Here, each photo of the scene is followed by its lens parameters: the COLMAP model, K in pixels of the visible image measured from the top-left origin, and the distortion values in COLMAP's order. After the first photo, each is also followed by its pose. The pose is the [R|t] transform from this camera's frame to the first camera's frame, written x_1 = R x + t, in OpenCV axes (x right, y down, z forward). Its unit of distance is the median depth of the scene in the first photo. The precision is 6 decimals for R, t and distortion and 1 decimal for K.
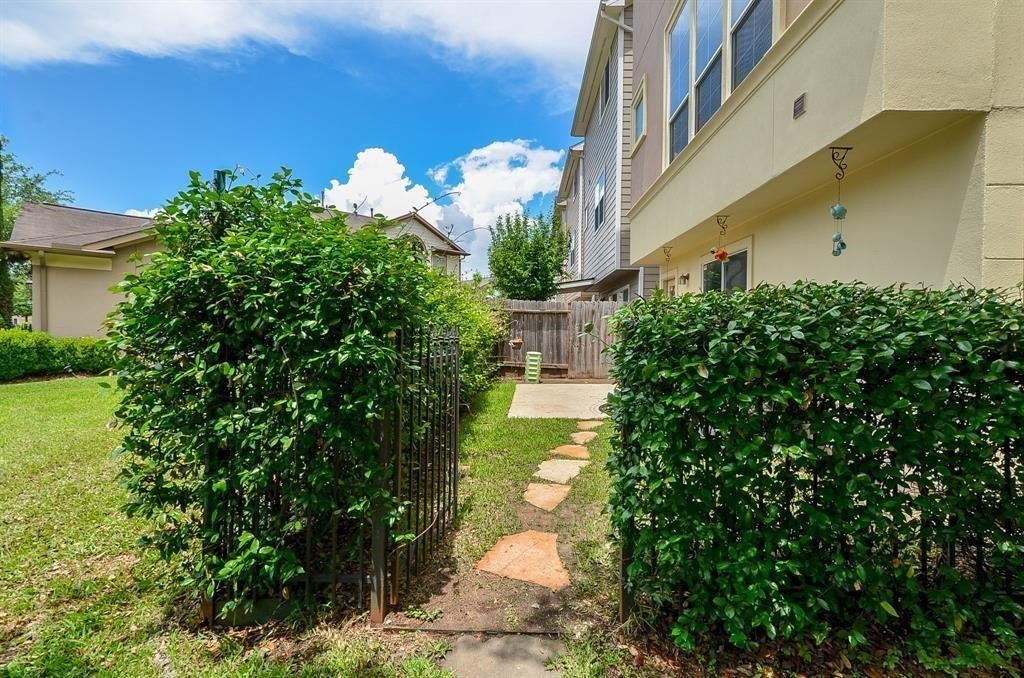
lens RADIAL K [[443.5, 0, 515.1], [0, 443.5, 333.1], [0, 0, 1]] dist [0.004184, -0.000294]
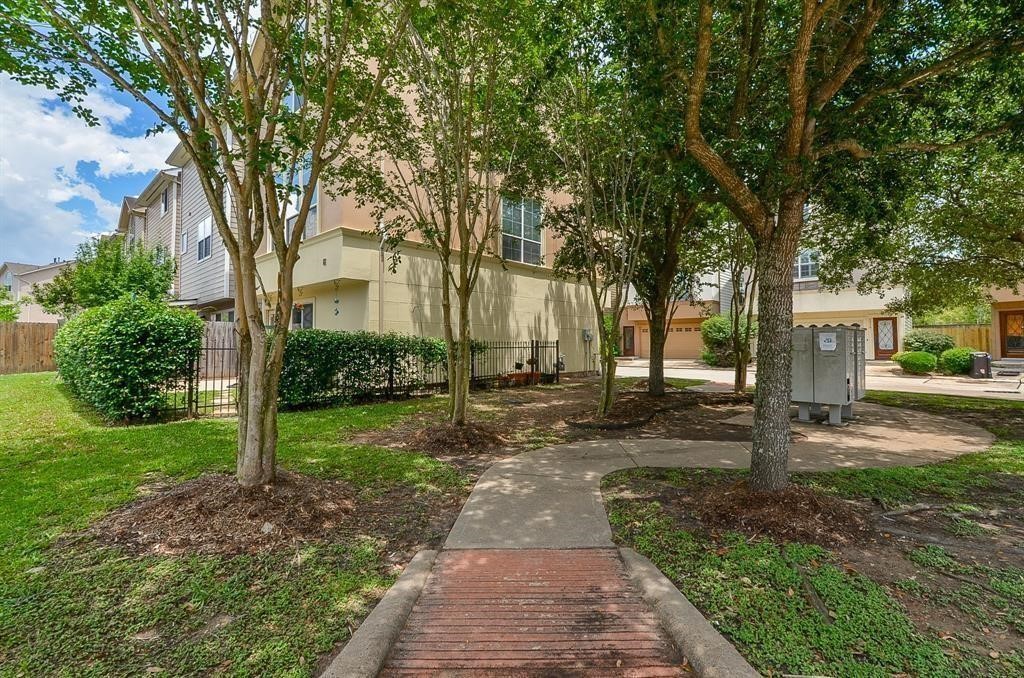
lens RADIAL K [[443.5, 0, 515.3], [0, 443.5, 336.6], [0, 0, 1]] dist [0.004184, -0.000294]
pose [[0.653873, 0.005483, 0.756584, -0.746947], [0.015296, 0.999674, -0.020464, 0.047435], [-0.756450, 0.024953, 0.653576, -1.865121]]
